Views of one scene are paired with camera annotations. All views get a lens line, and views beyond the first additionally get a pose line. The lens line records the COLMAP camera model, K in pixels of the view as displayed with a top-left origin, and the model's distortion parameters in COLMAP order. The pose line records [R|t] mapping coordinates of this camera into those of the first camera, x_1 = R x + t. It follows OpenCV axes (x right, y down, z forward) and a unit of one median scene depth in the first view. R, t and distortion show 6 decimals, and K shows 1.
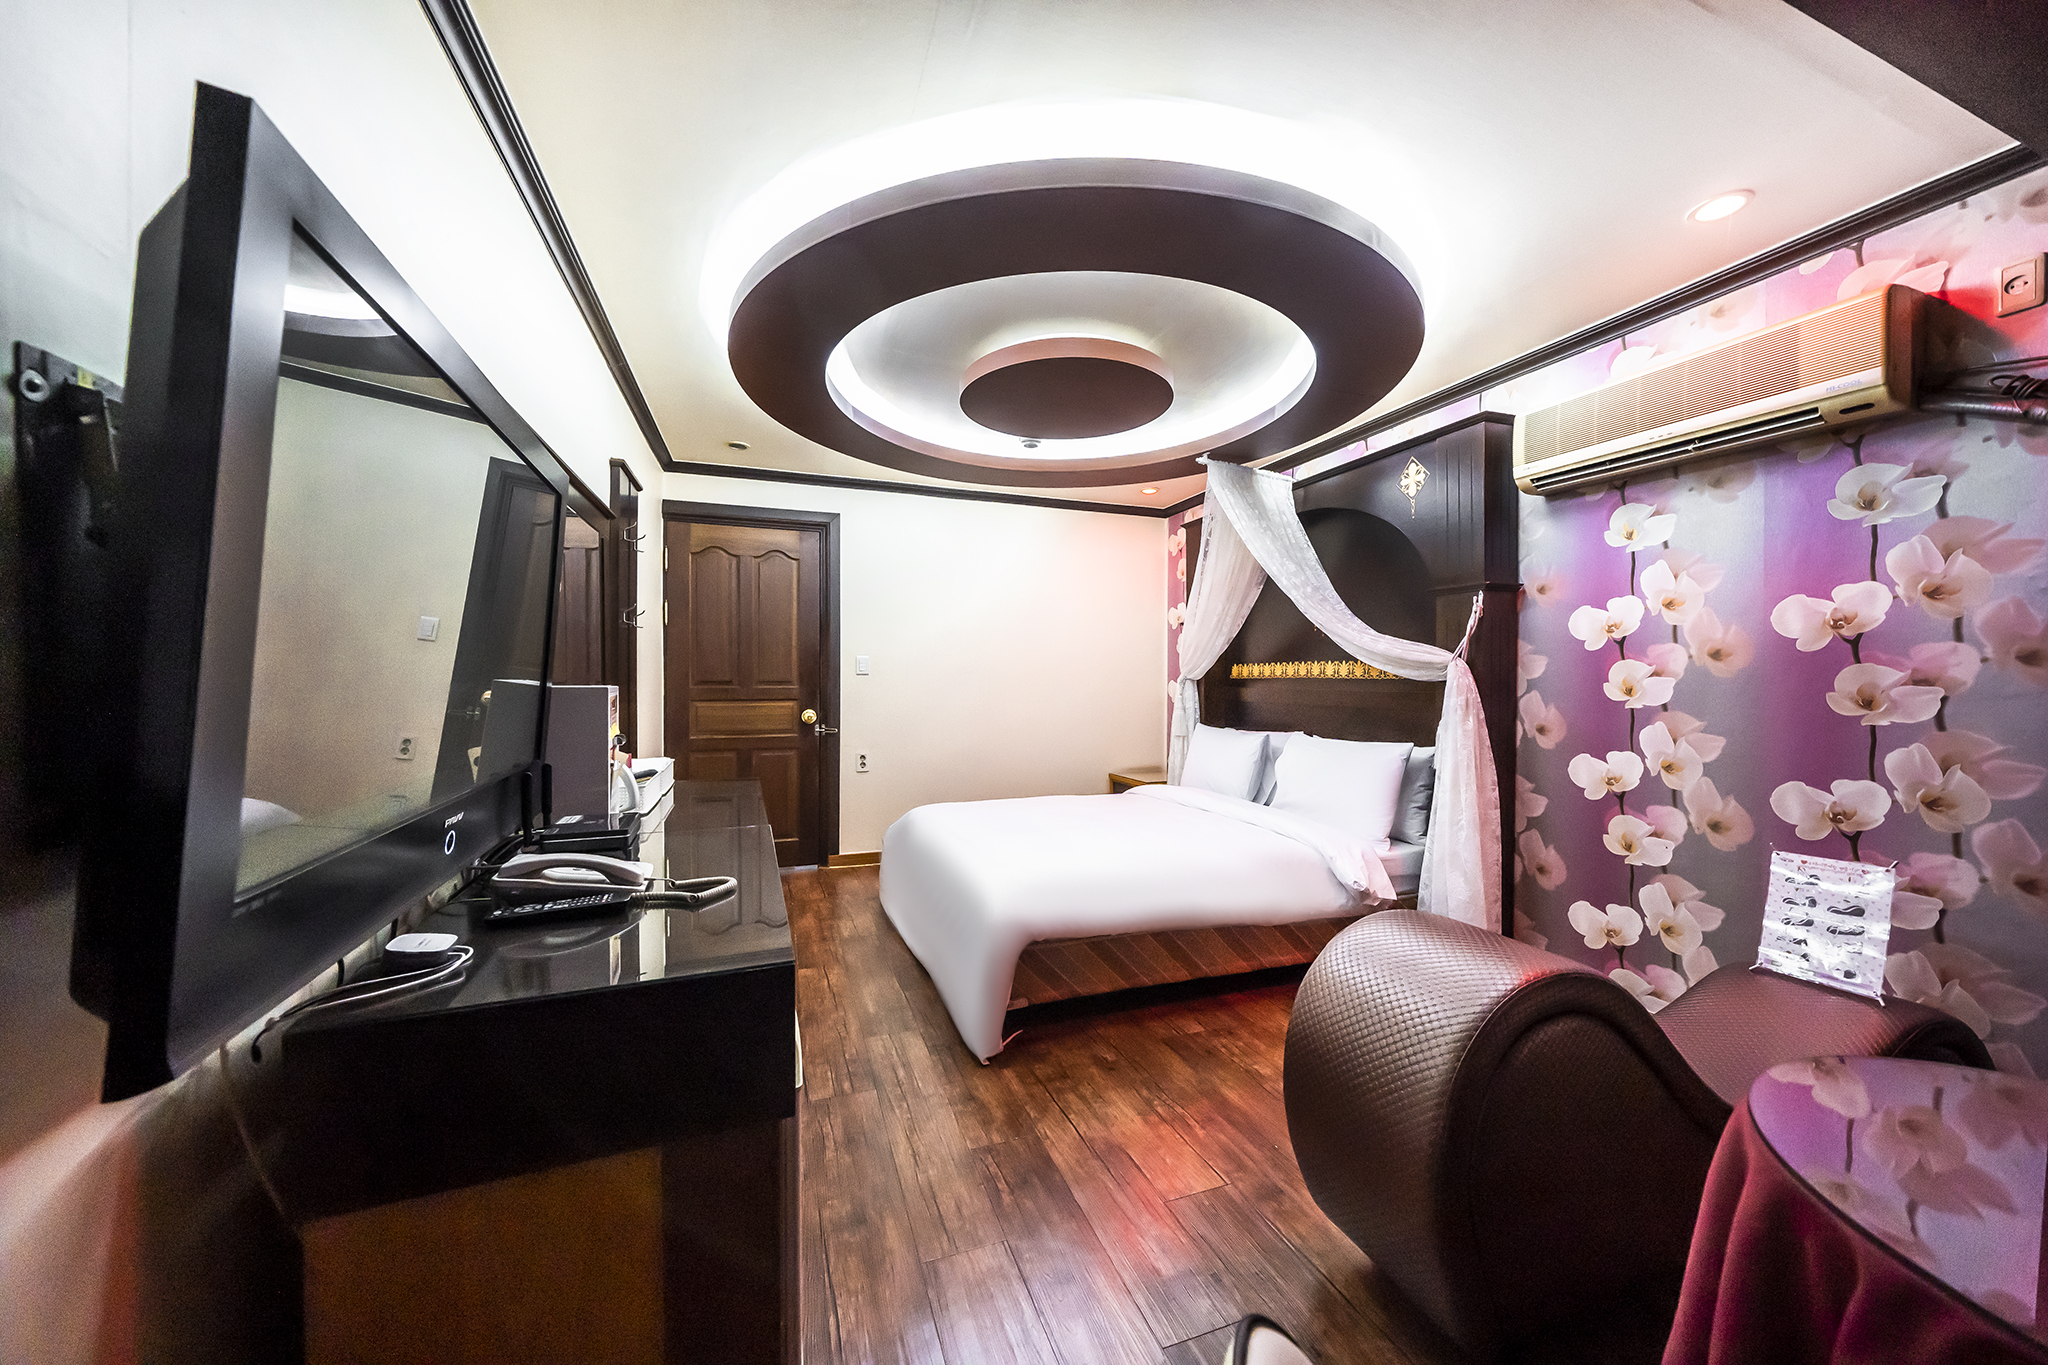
lens RADIAL K [[698.0, 0, 1018.7], [0, 698.0, 693.4], [0, 0, 1]] dist [0.000037, 0.000026]
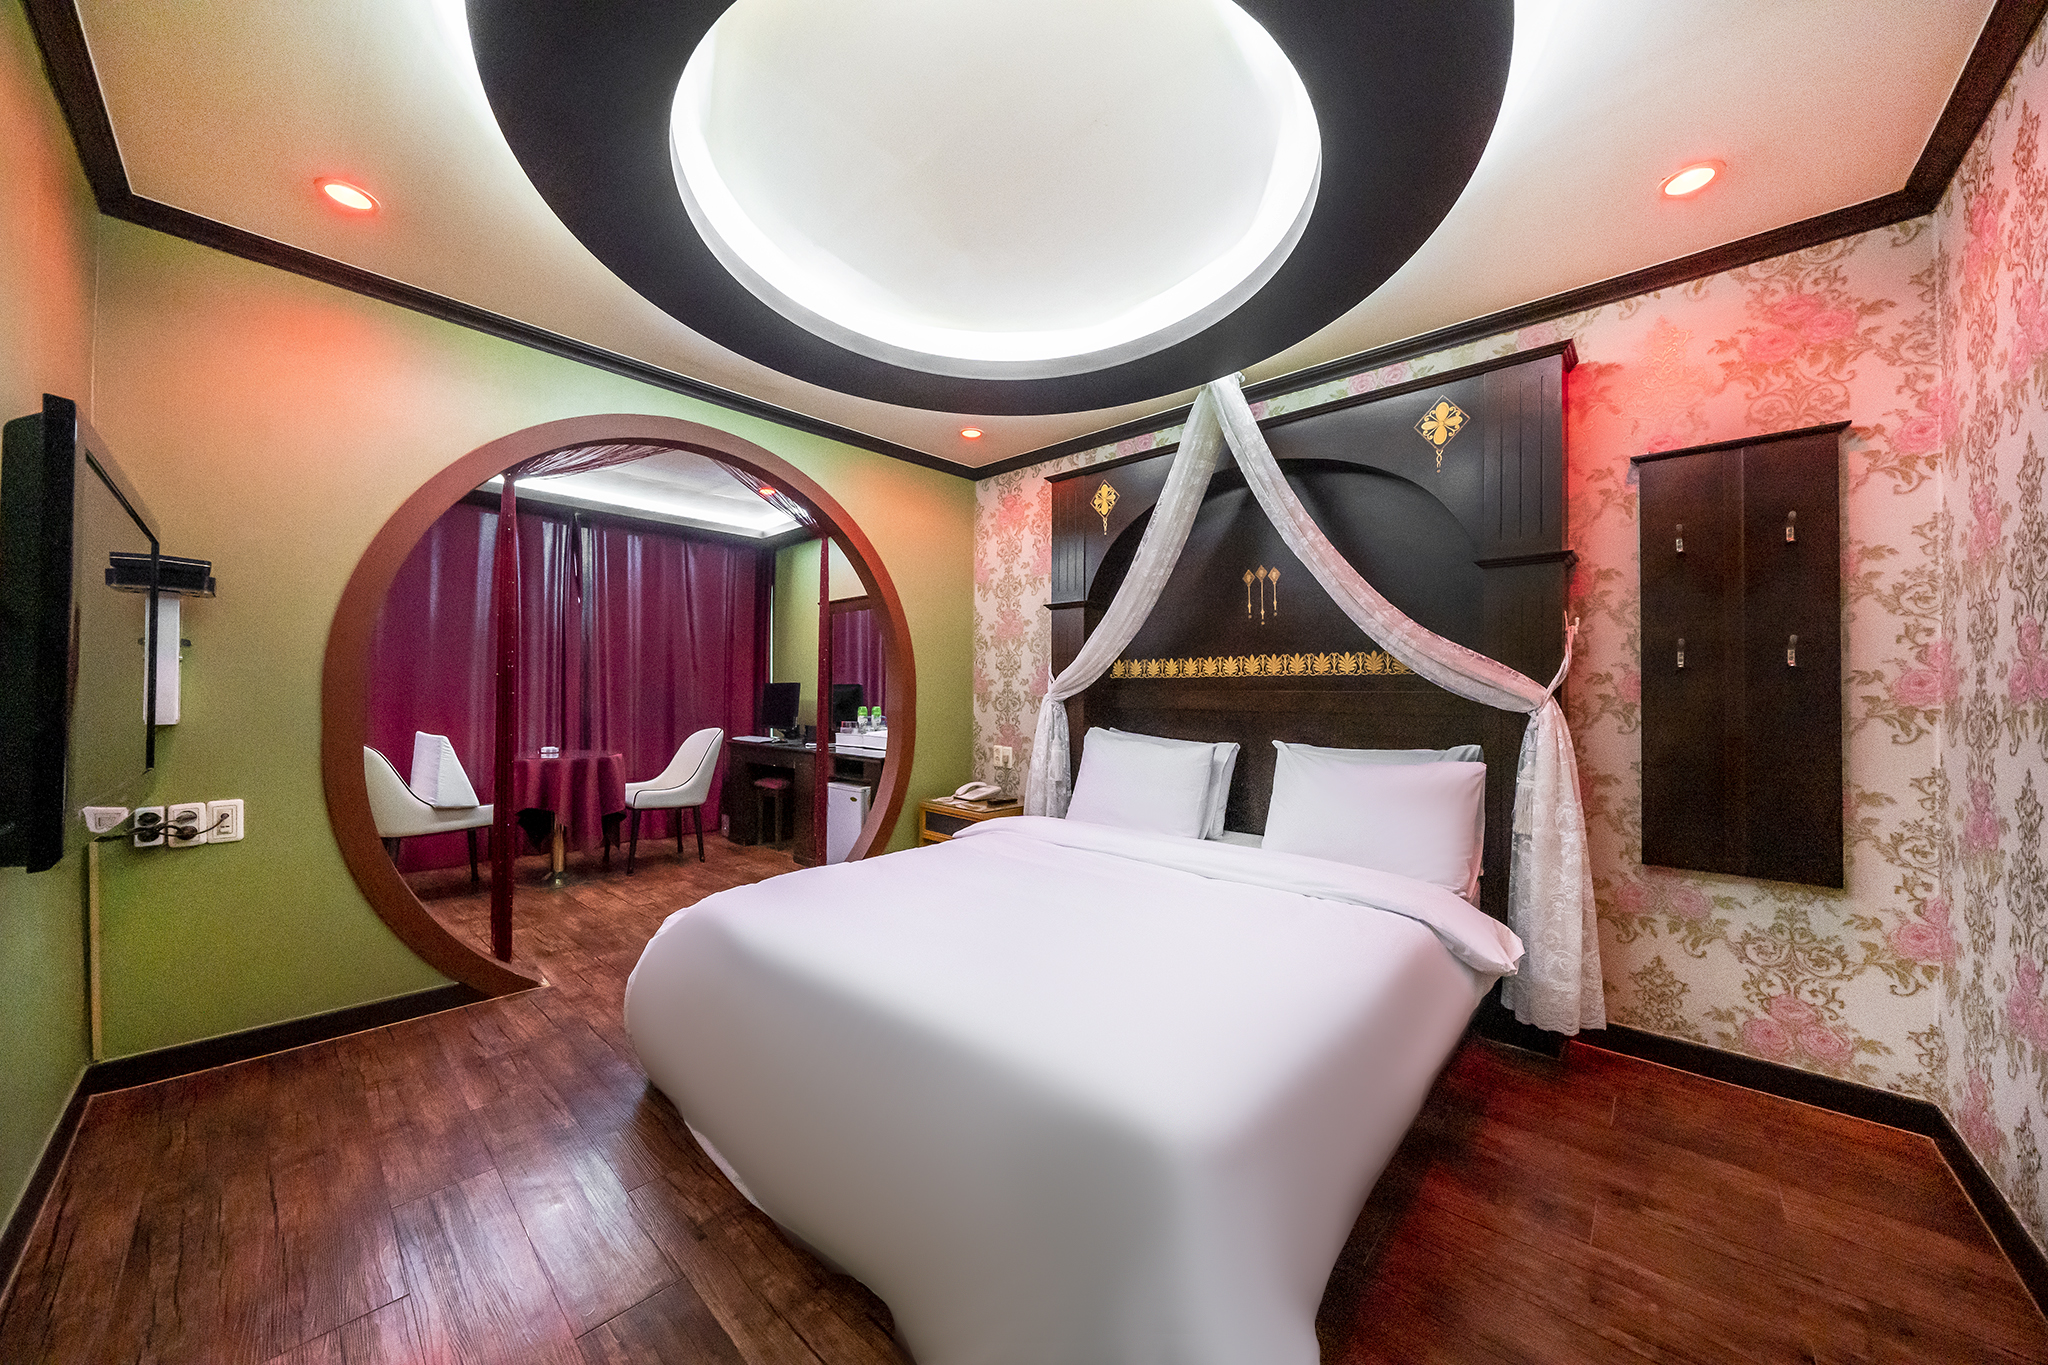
lens RADIAL K [[698.0, 0, 1018.7], [0, 698.0, 693.4], [0, 0, 1]] dist [0.000037, 0.000026]
pose [[0.866502, -0.000052, 0.499174, -0.310808], [0.011332, 0.999744, -0.019566, 0.013592], [-0.499045, 0.022610, 0.866281, 0.700656]]
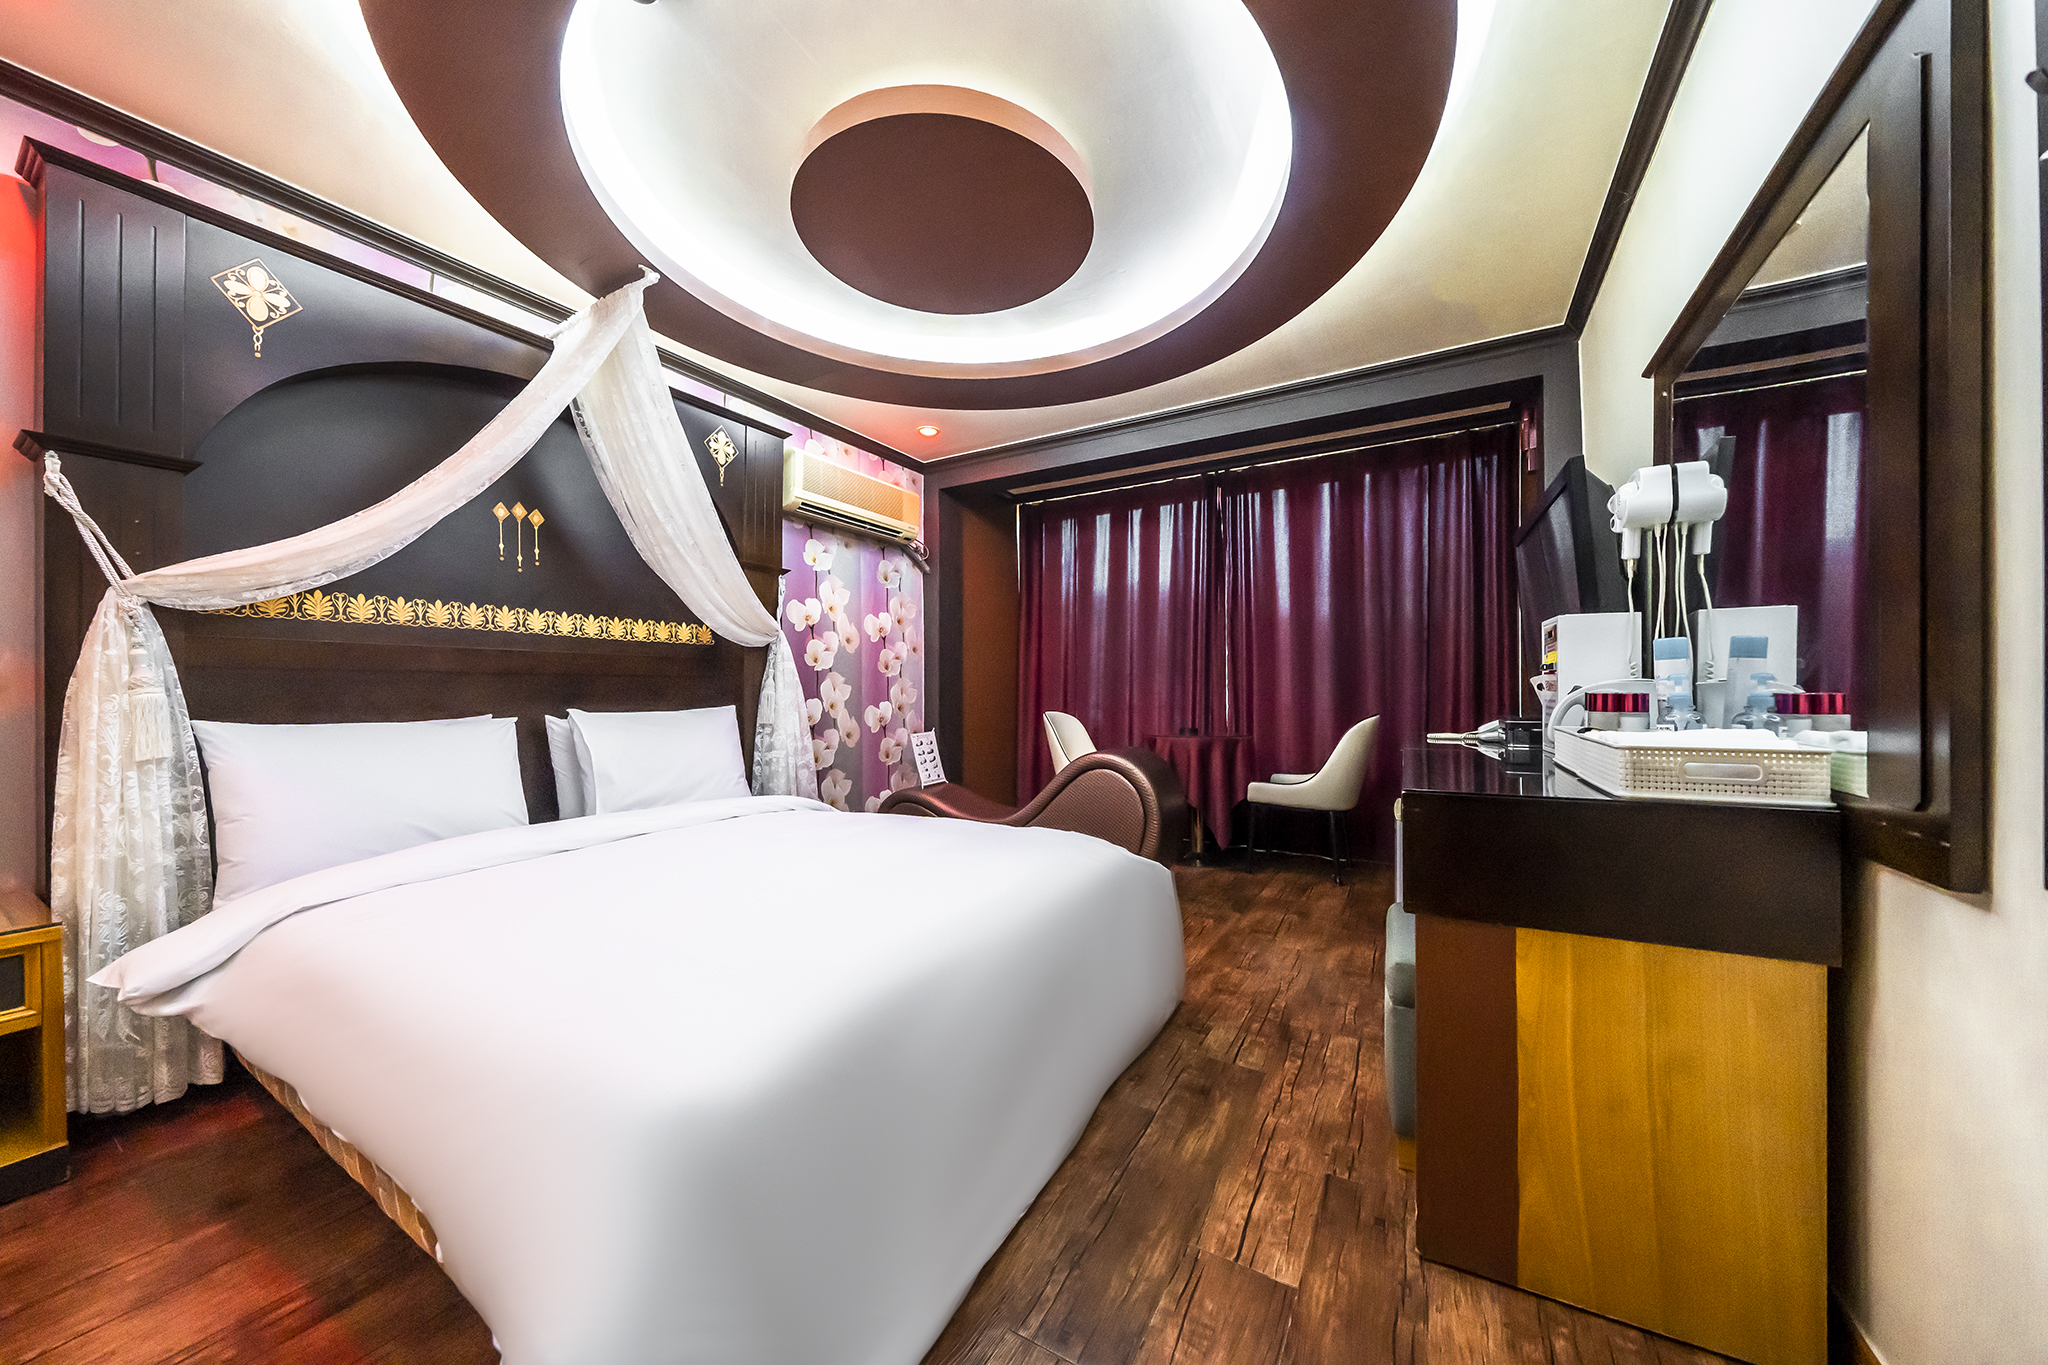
lens RADIAL K [[718.5, 0, 1024.0], [0, 718.5, 682.5], [0, 0, 1]] dist [-0.000186, -0.000009]
pose [[-0.664304, -0.035982, 0.746596, -0.629233], [-0.020836, 0.999344, 0.029623, -0.010736], [-0.747172, 0.004122, -0.664618, 1.696163]]
